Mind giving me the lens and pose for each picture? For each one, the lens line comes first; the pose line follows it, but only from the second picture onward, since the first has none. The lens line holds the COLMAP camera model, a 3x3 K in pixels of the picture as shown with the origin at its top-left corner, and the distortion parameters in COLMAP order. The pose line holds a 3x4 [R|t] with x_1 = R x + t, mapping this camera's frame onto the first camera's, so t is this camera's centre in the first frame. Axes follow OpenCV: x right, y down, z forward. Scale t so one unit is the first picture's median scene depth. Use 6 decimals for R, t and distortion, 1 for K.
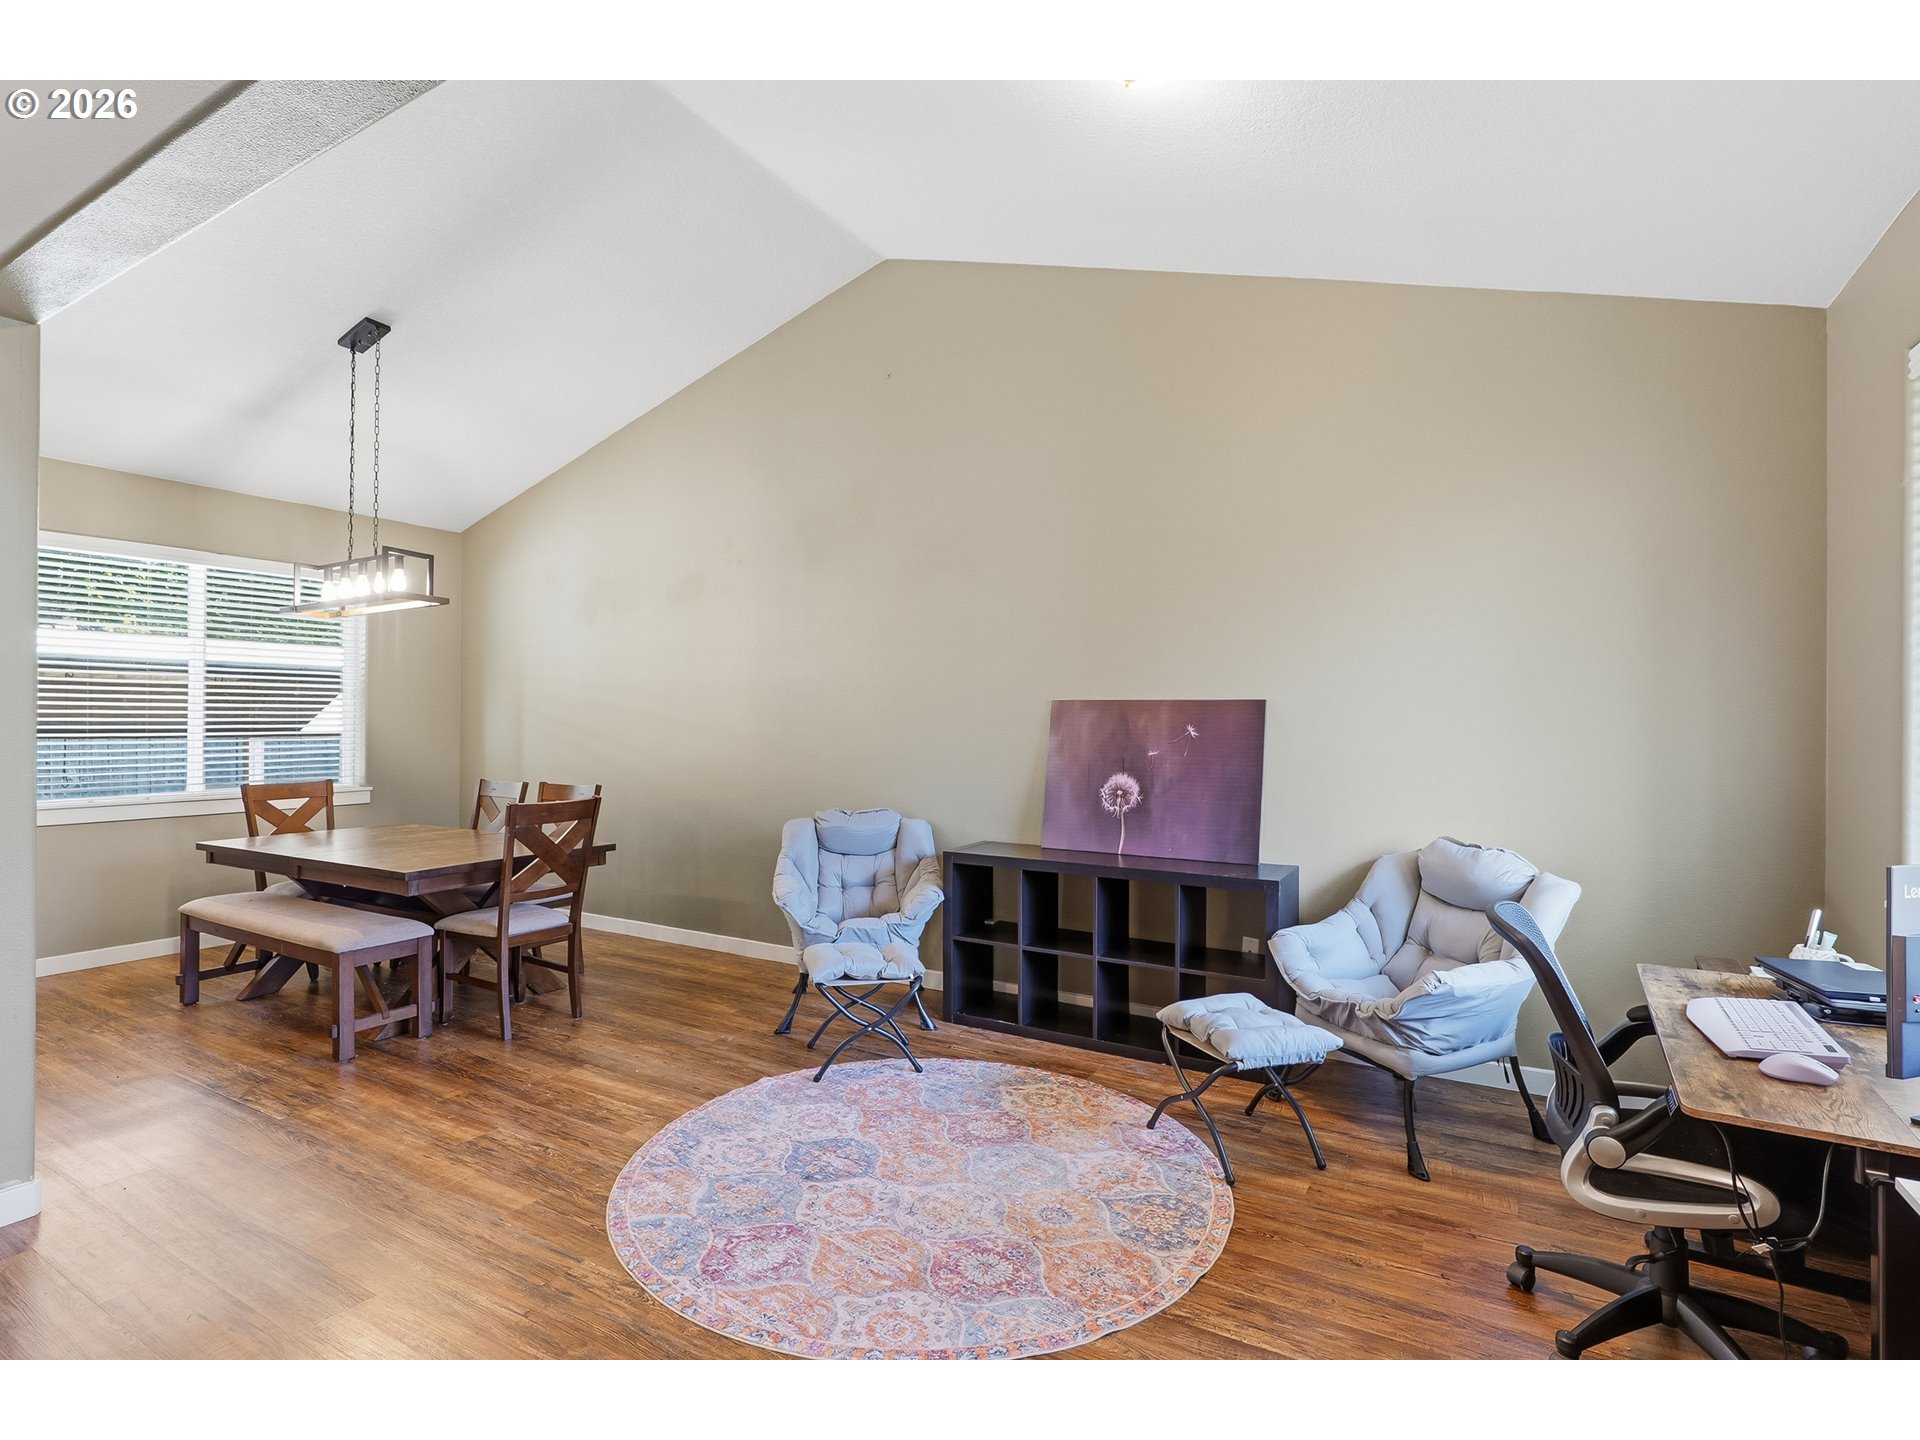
lens RADIAL K [[936.6, 0, 968.3], [0, 936.6, 722.4], [0, 0, 1]] dist [-0.009925, 0.000885]
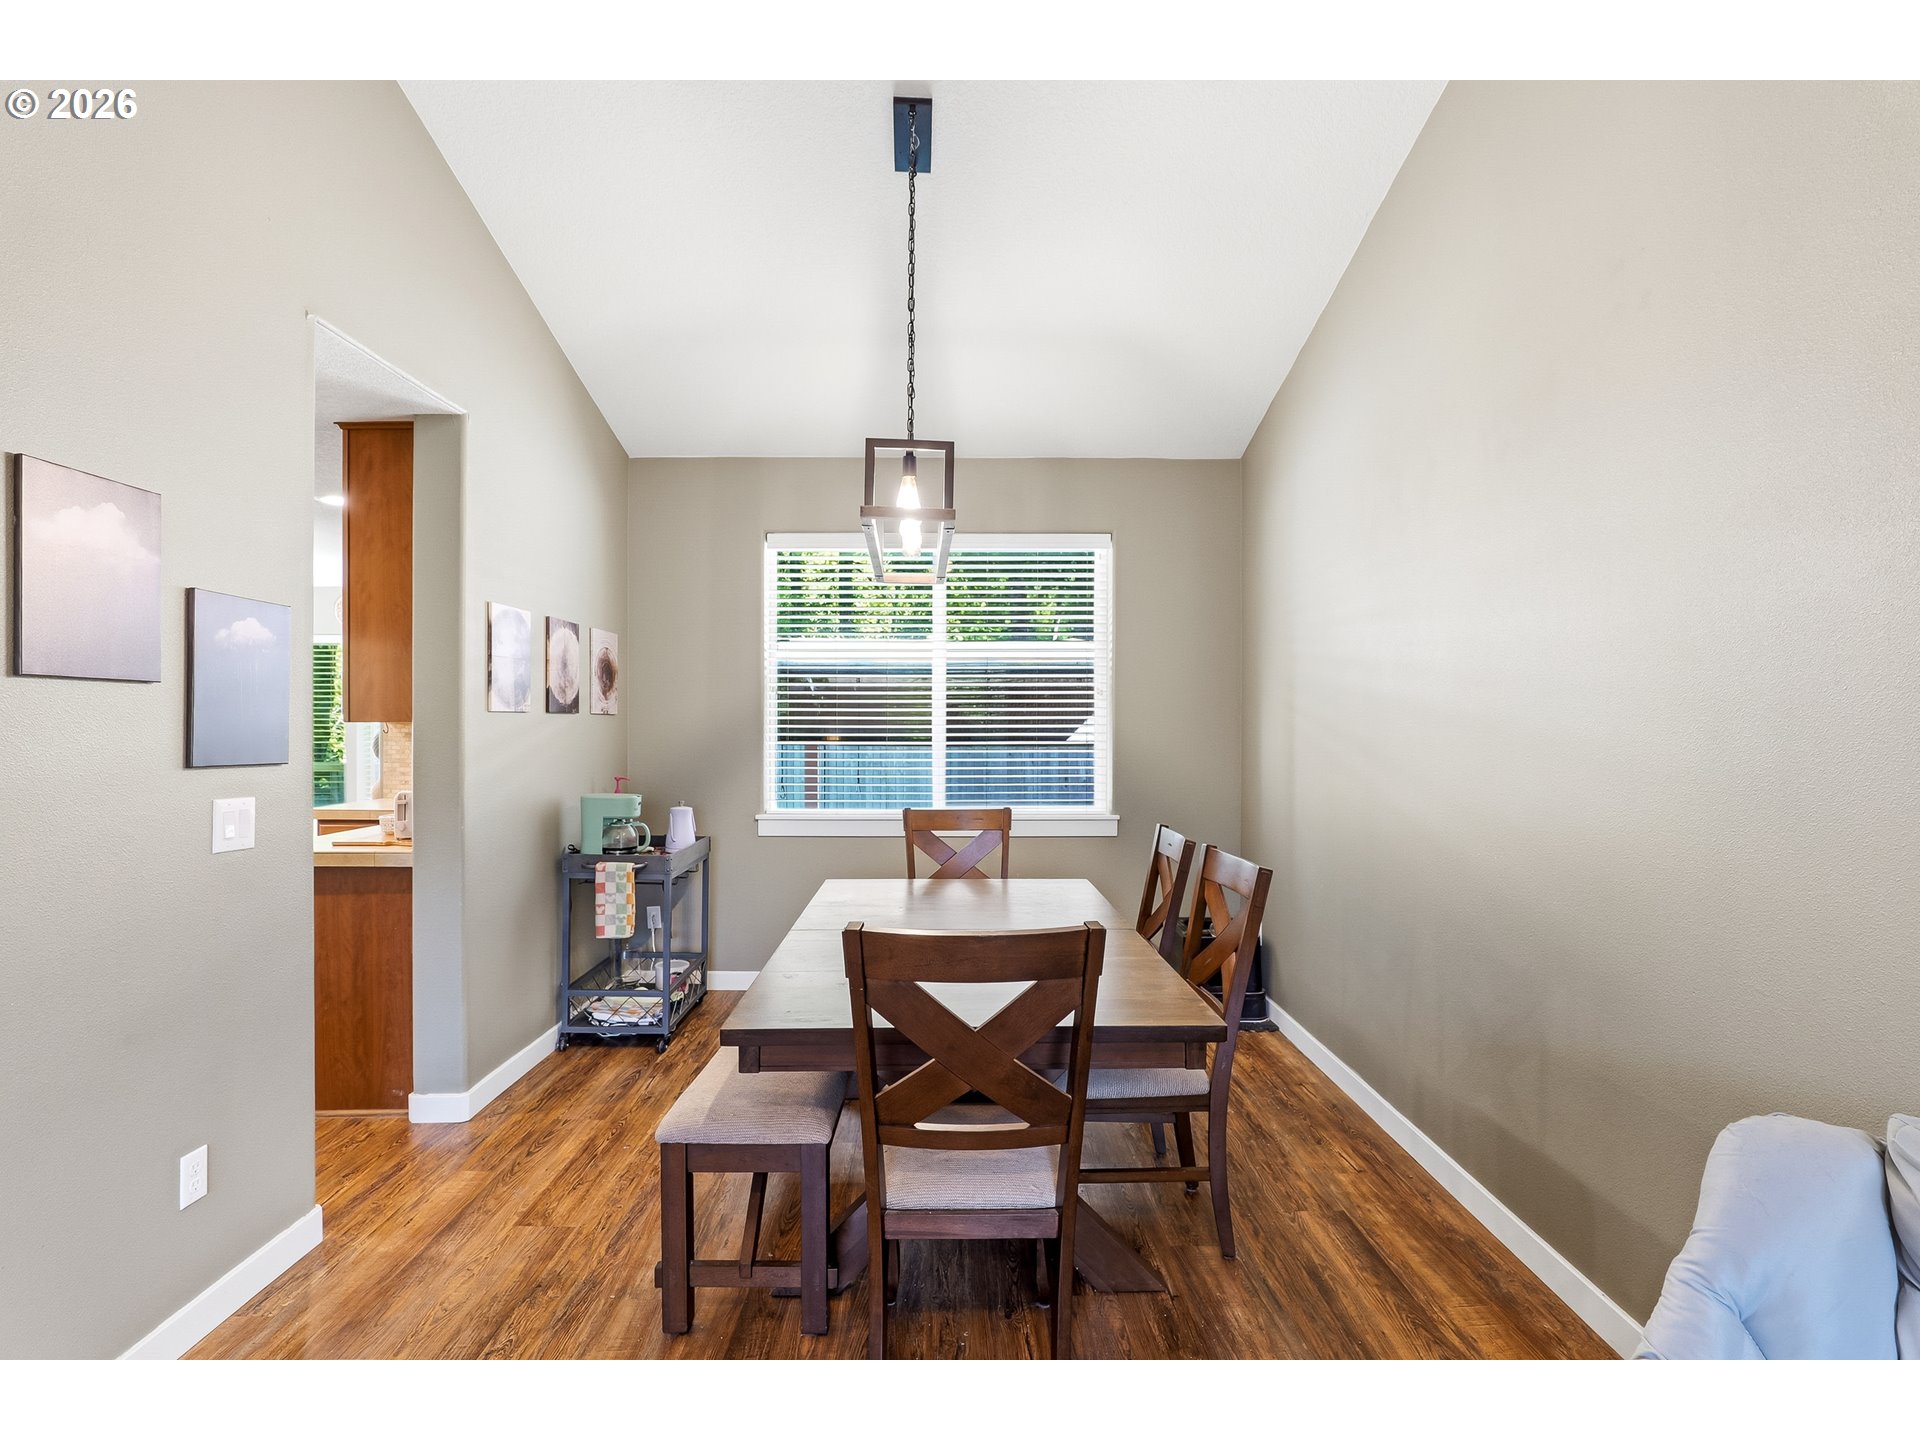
lens RADIAL K [[918.9, 0, 956.9], [0, 918.9, 723.5], [0, 0, 1]] dist [-0.014982, 0.005282]
pose [[0.491795, -0.006447, -0.870687, -0.088249], [0.004418, 0.999978, -0.004909, -0.002366], [0.870700, -0.001432, 0.491813, 0.762773]]
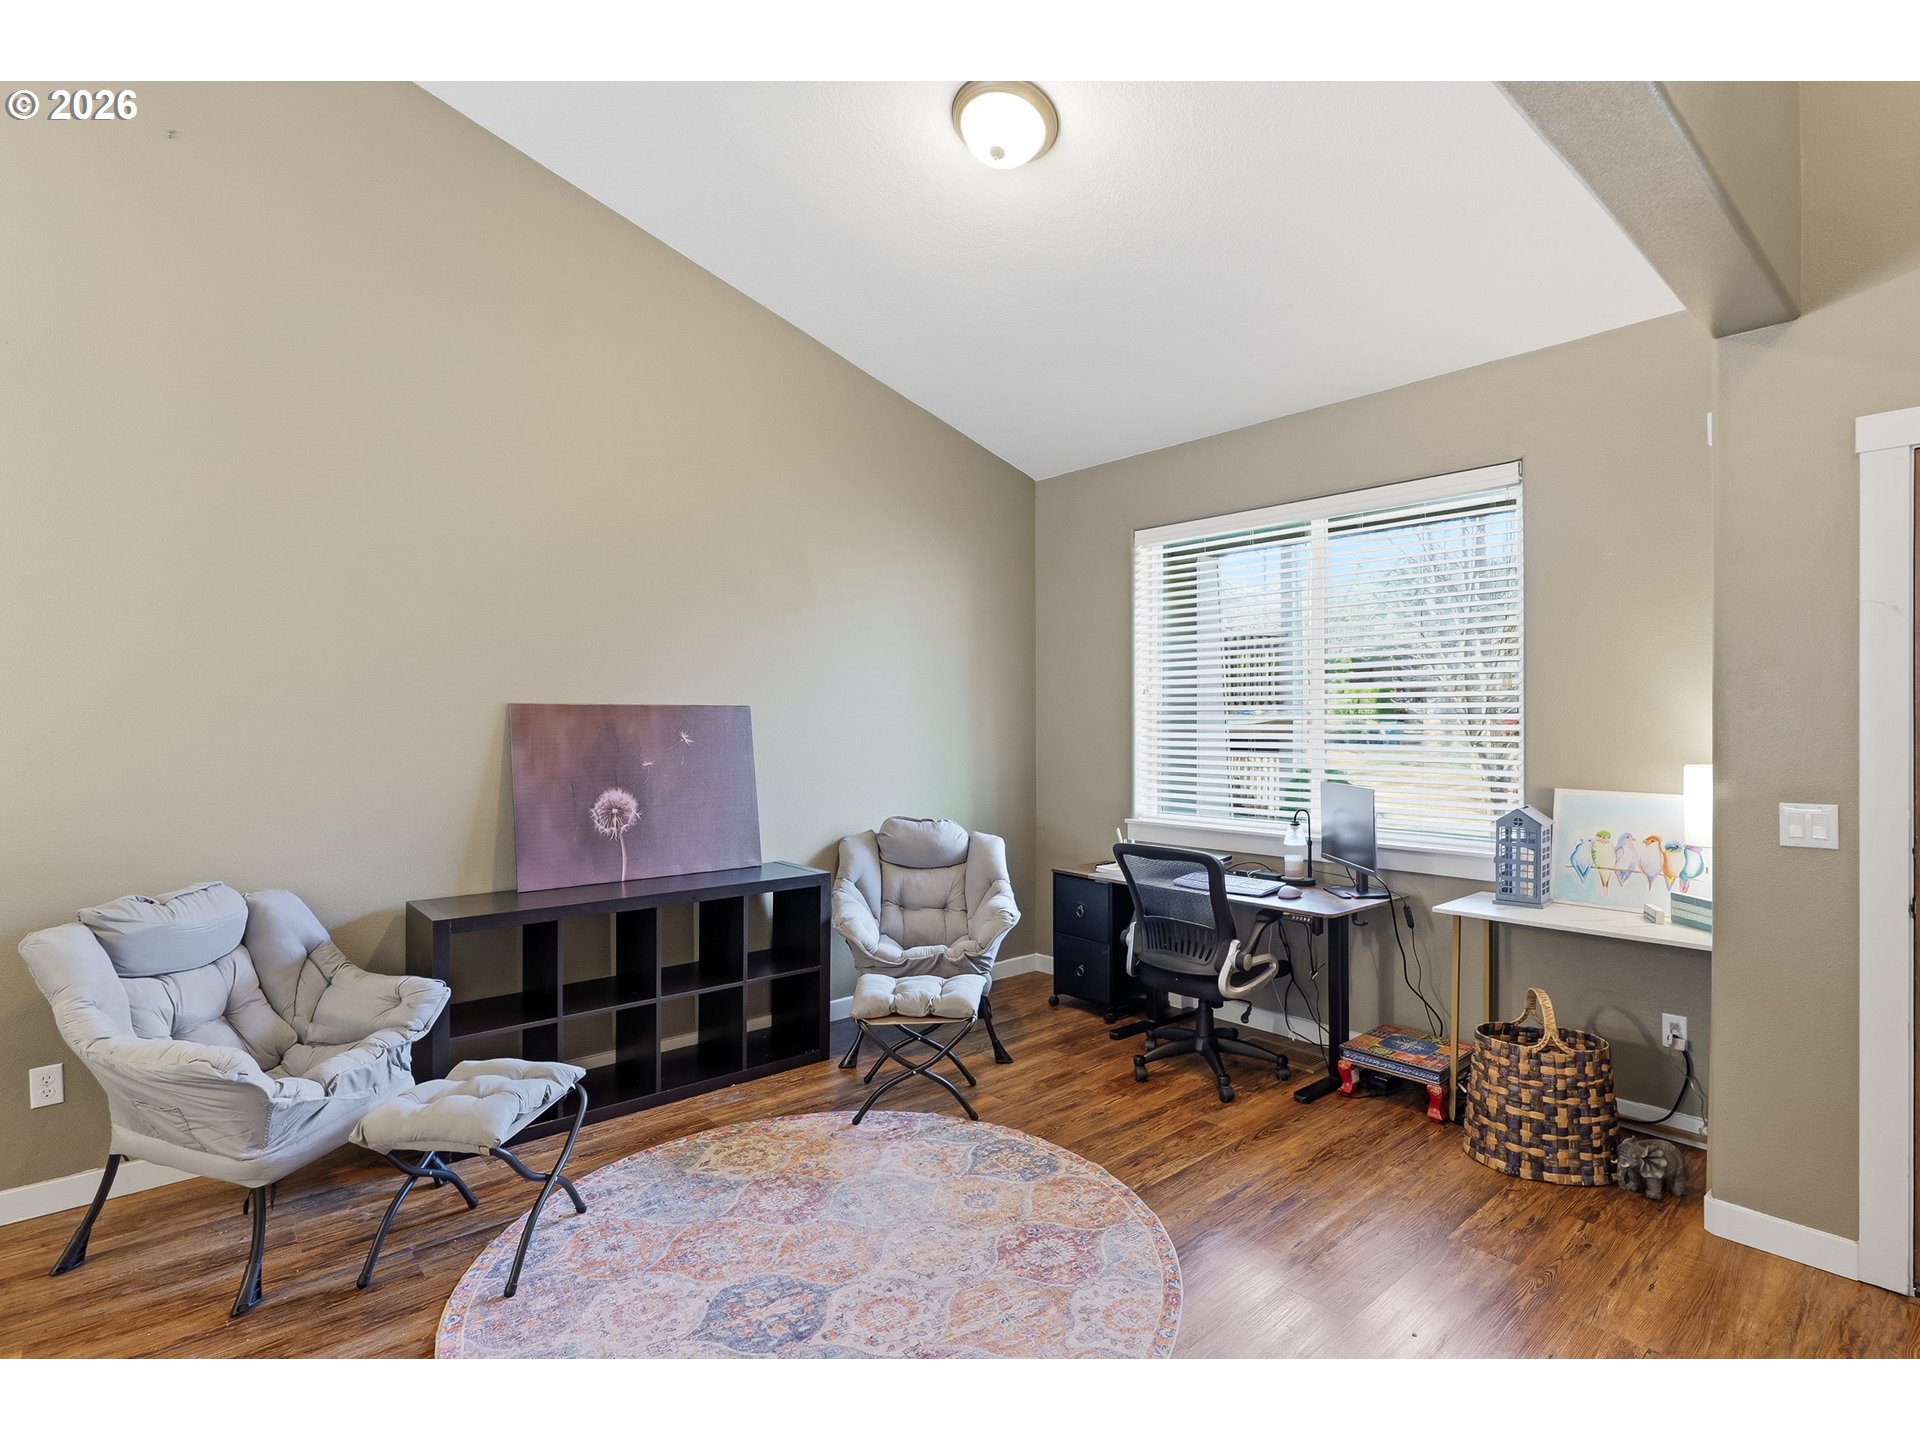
lens RADIAL K [[936.6, 0, 968.3], [0, 936.6, 722.4], [0, 0, 1]] dist [-0.009925, 0.000885]
pose [[0.327408, -0.006787, 0.944859, -0.555225], [0.006262, 0.999968, 0.005013, -0.009560], [-0.944862, 0.004275, 0.327440, 0.410836]]
